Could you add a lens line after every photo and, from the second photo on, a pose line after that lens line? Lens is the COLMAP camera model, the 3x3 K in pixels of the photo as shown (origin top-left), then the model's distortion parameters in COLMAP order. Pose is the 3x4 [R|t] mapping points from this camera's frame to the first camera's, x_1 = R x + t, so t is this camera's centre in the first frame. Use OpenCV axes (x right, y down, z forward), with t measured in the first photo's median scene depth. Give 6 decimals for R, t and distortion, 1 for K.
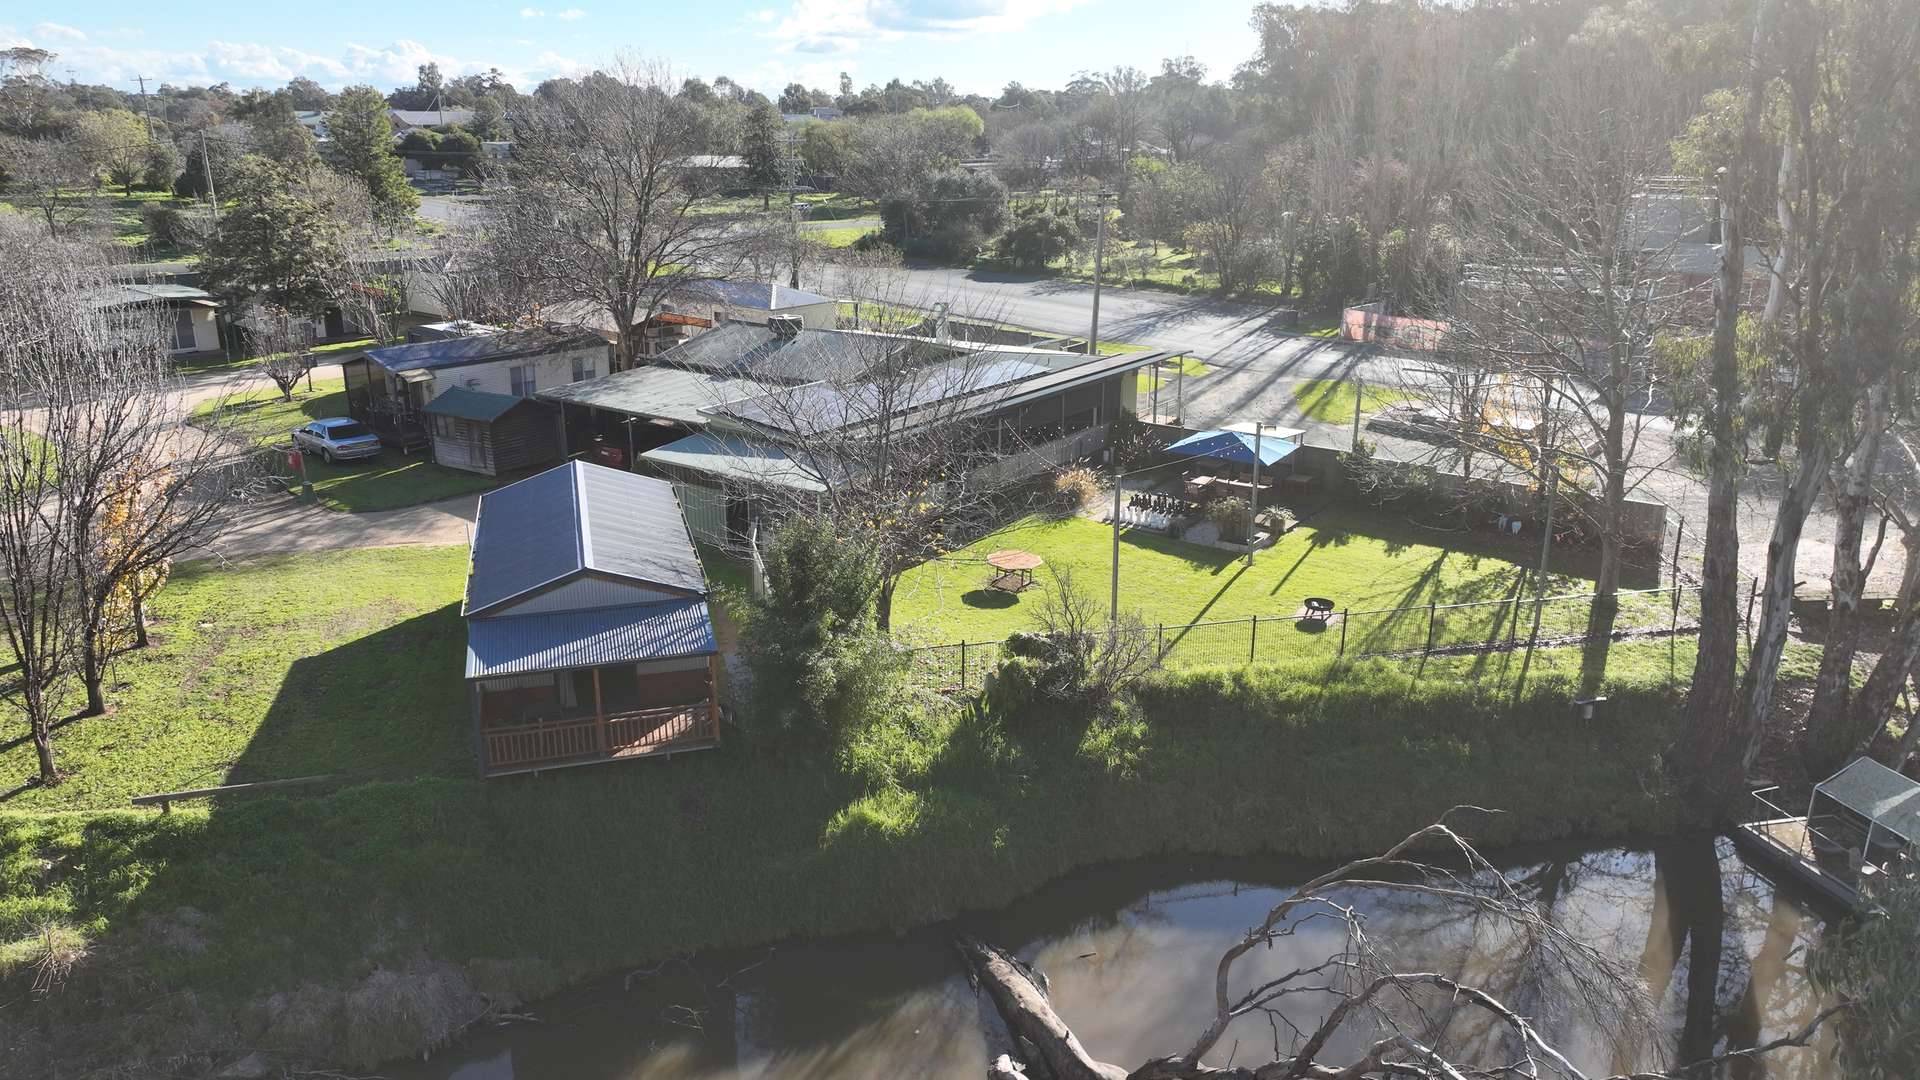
lens RADIAL K [[1360.2, 0, 960.0], [0, 1360.2, 540.0], [0, 0, 1]] dist [0.033646, 0.003886]
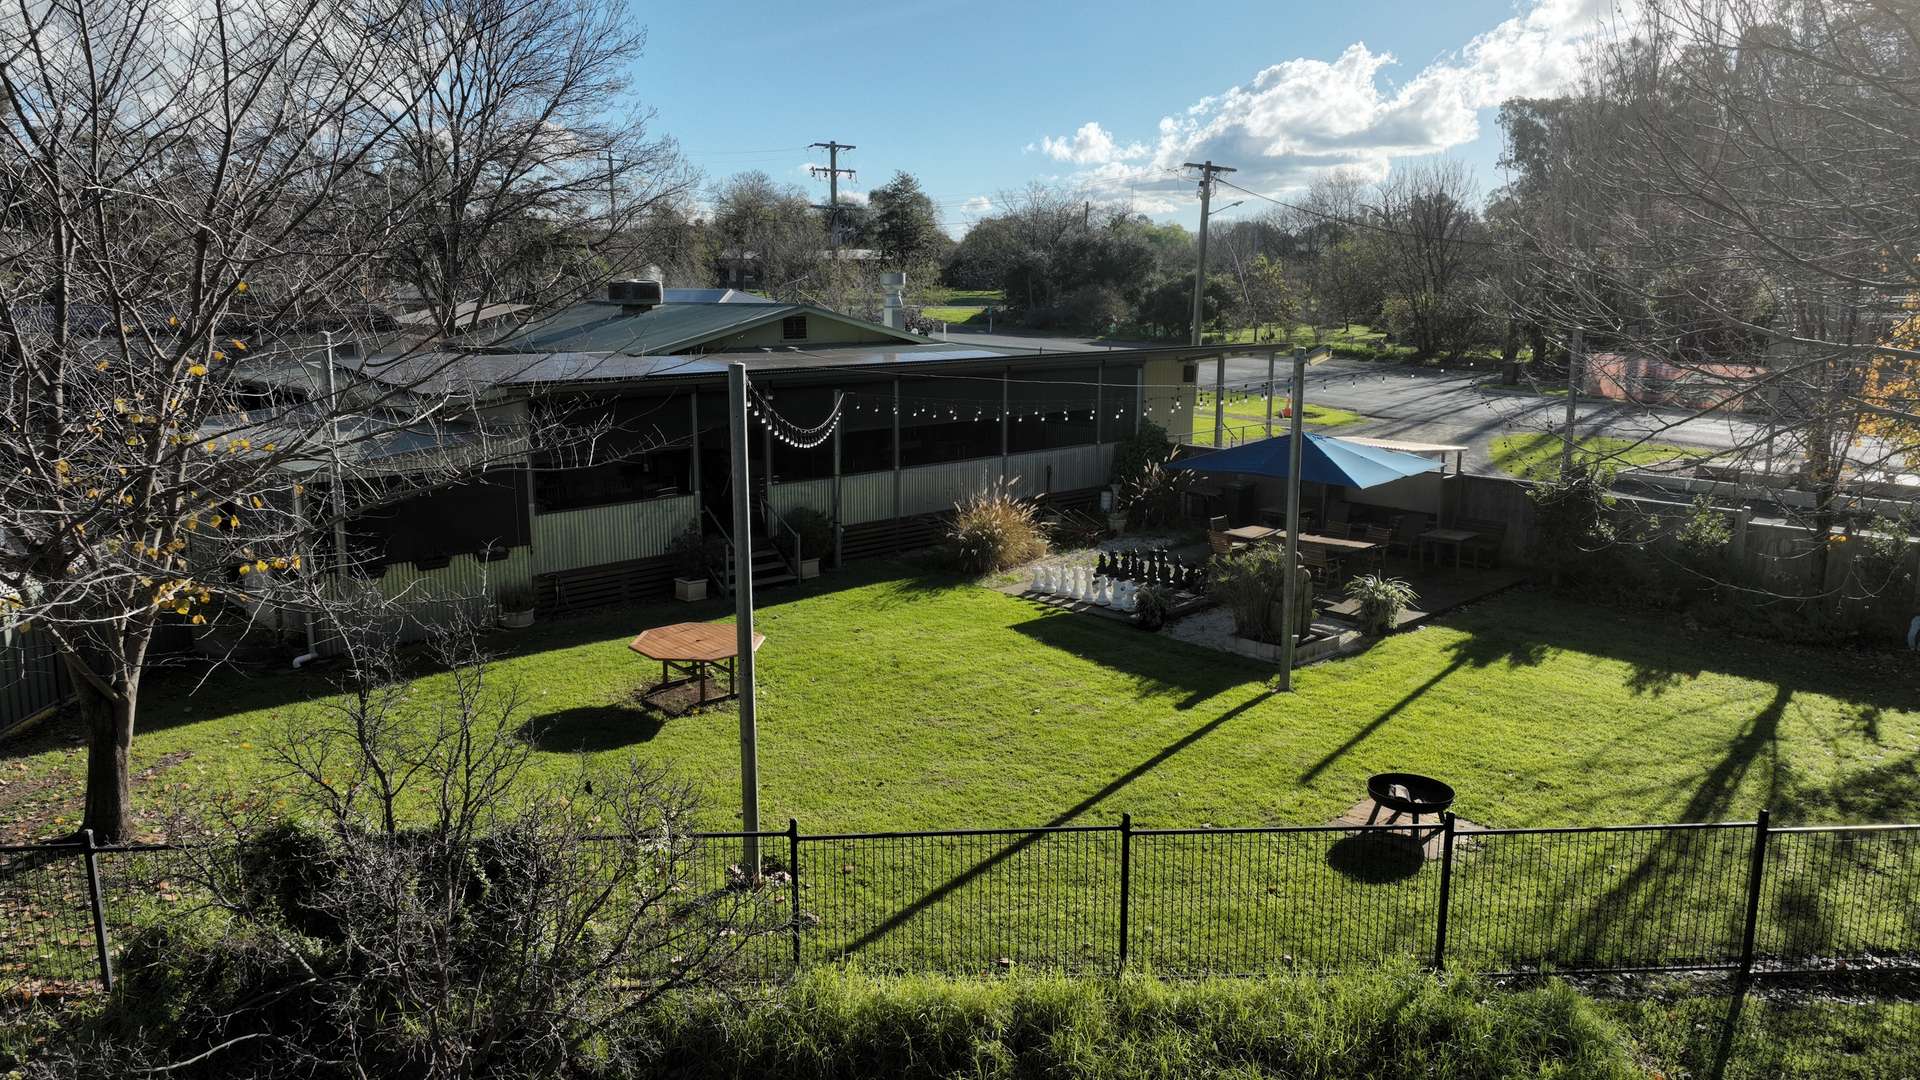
lens RADIAL K [[1360.2, 0, 960.0], [0, 1360.2, 540.0], [0, 0, 1]] dist [0.033646, 0.003886]
pose [[0.983276, 0.038846, -0.177930, 0.177662], [-0.059147, 0.992142, -0.110255, 0.023450], [0.172249, 0.118935, 0.977847, 0.530060]]
